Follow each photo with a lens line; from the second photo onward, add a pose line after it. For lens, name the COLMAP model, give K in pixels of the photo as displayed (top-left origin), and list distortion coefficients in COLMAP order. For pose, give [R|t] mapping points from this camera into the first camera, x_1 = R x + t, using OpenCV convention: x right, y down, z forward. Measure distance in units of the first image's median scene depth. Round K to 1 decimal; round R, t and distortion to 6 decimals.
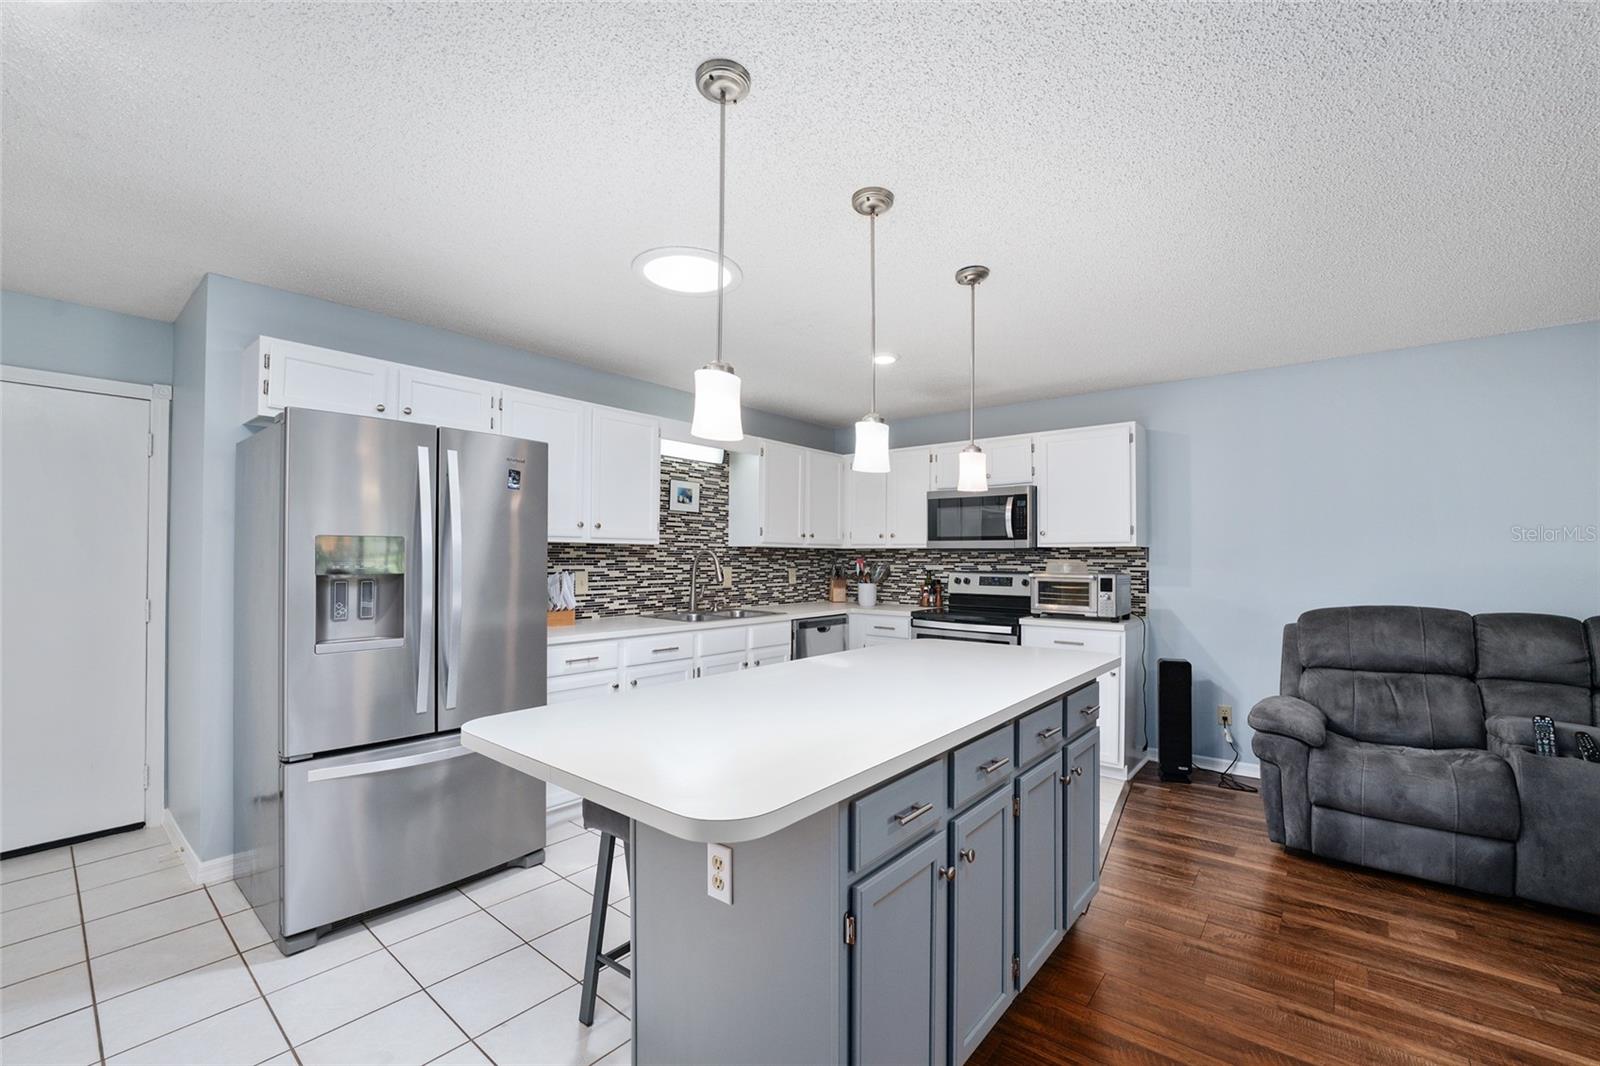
lens RADIAL K [[647.7, 0, 810.4], [0, 647.7, 535.4], [0, 0, 1]] dist [-0.031005, 0.006690]
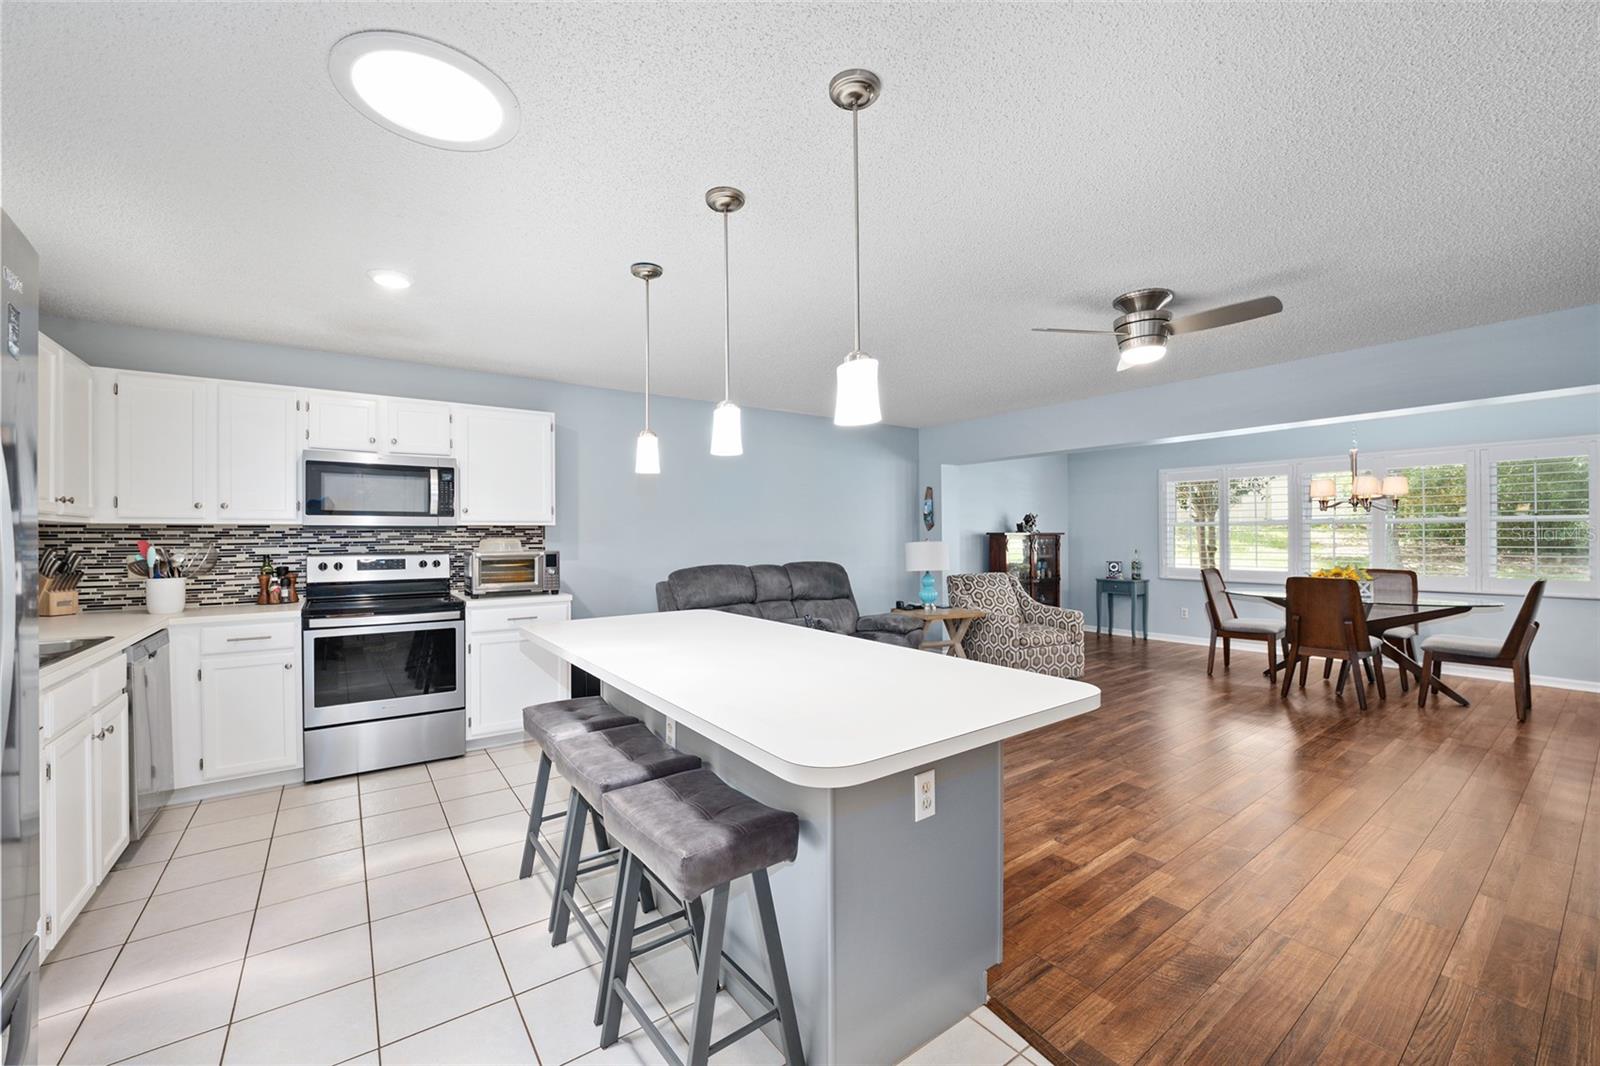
lens RADIAL K [[647.7, 0, 799.6], [0, 647.7, 533.2], [0, 0, 1]] dist [-0.031005, 0.006690]
pose [[0.256270, -0.001415, 0.966604, -0.401206], [-0.024083, 0.999679, 0.007848, 0.010416], [-0.966305, -0.025290, 0.256154, 0.261110]]
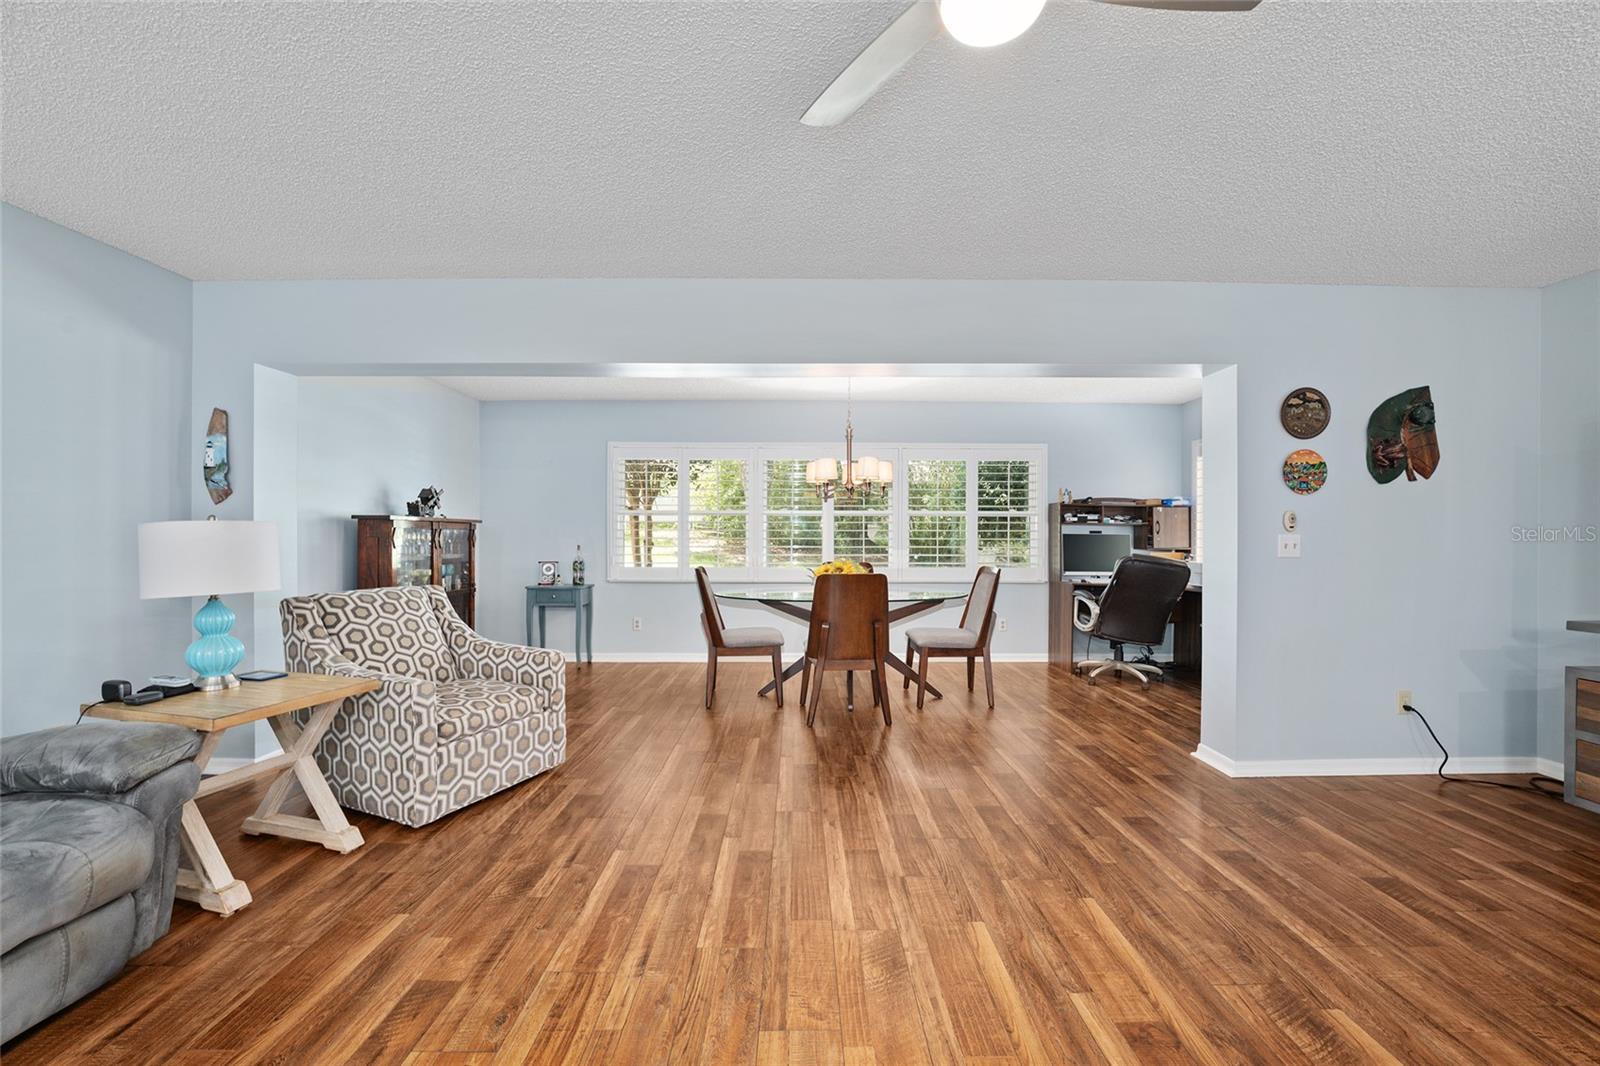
lens RADIAL K [[647.7, 0, 804.4], [0, 647.7, 537.3], [0, 0, 1]] dist [-0.031005, 0.006690]
pose [[-0.633685, -0.007020, 0.773560, 0.202434], [-0.029320, 0.999458, -0.014949, 0.036934], [-0.773036, -0.032154, -0.633547, 0.298892]]
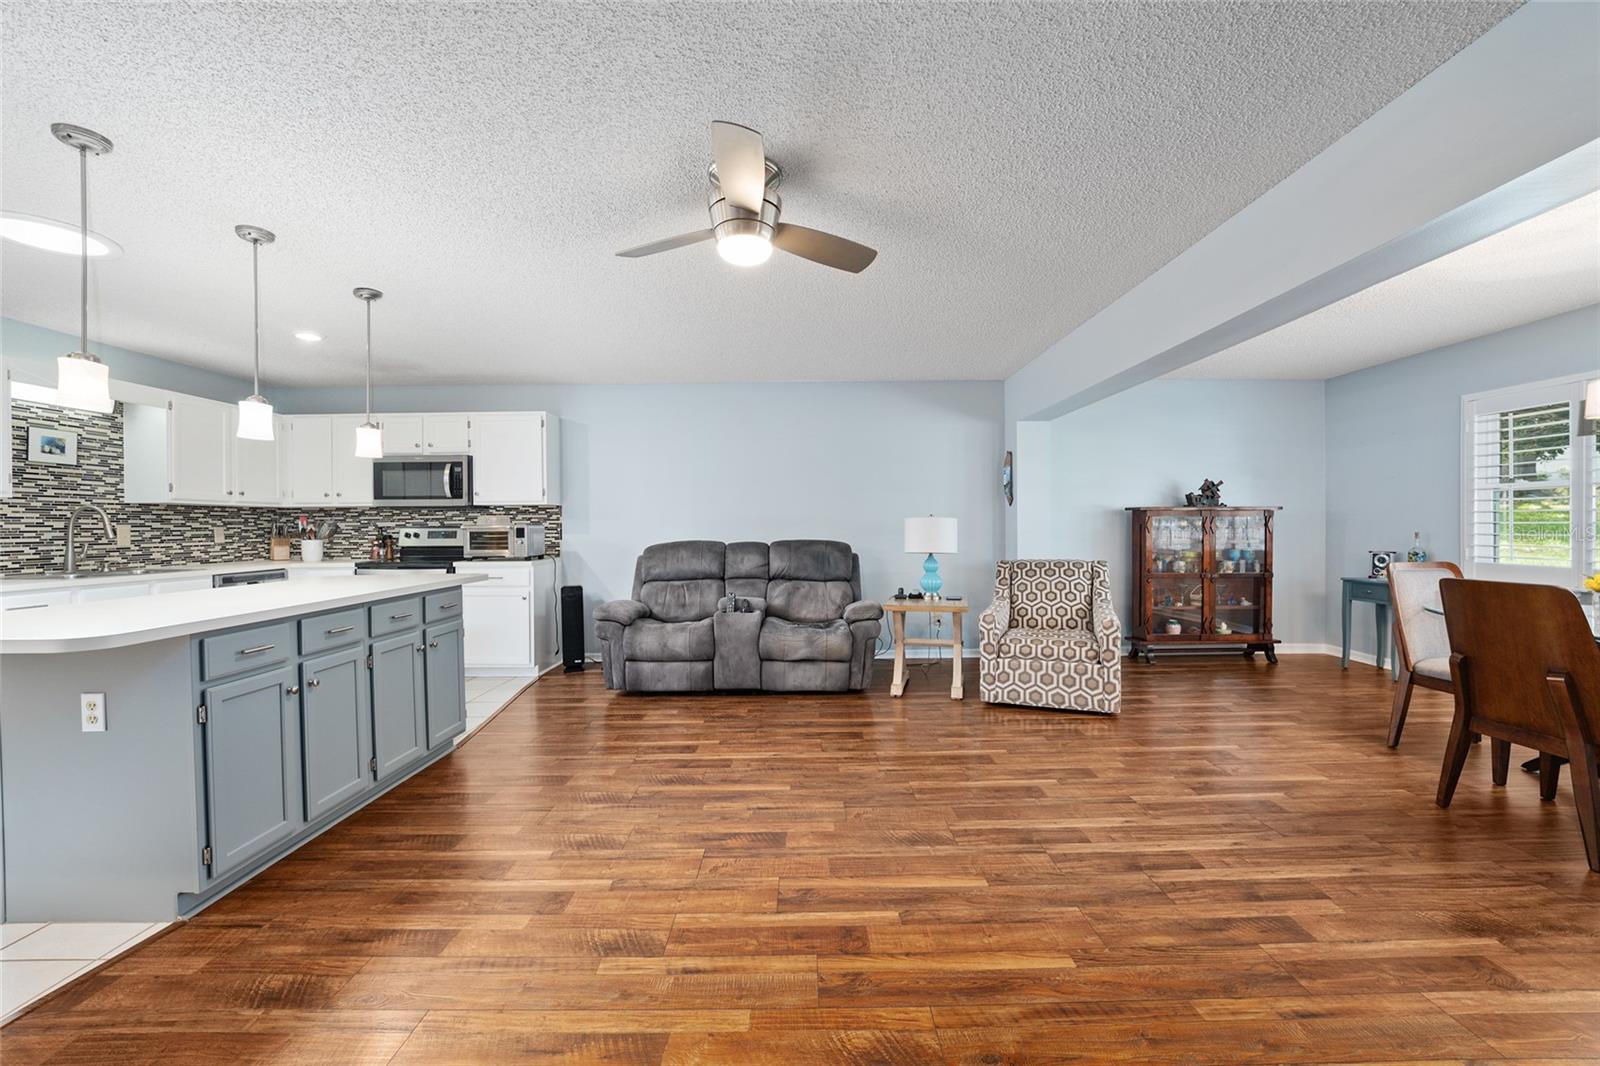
lens RADIAL K [[647.7, 0, 806.8], [0, 647.7, 529.3], [0, 0, 1]] dist [-0.031005, 0.006690]
pose [[0.777194, -0.015317, 0.629075, 0.069390], [-0.009441, 0.999307, 0.035996, 0.013507], [-0.629191, -0.033915, 0.776511, -0.341204]]
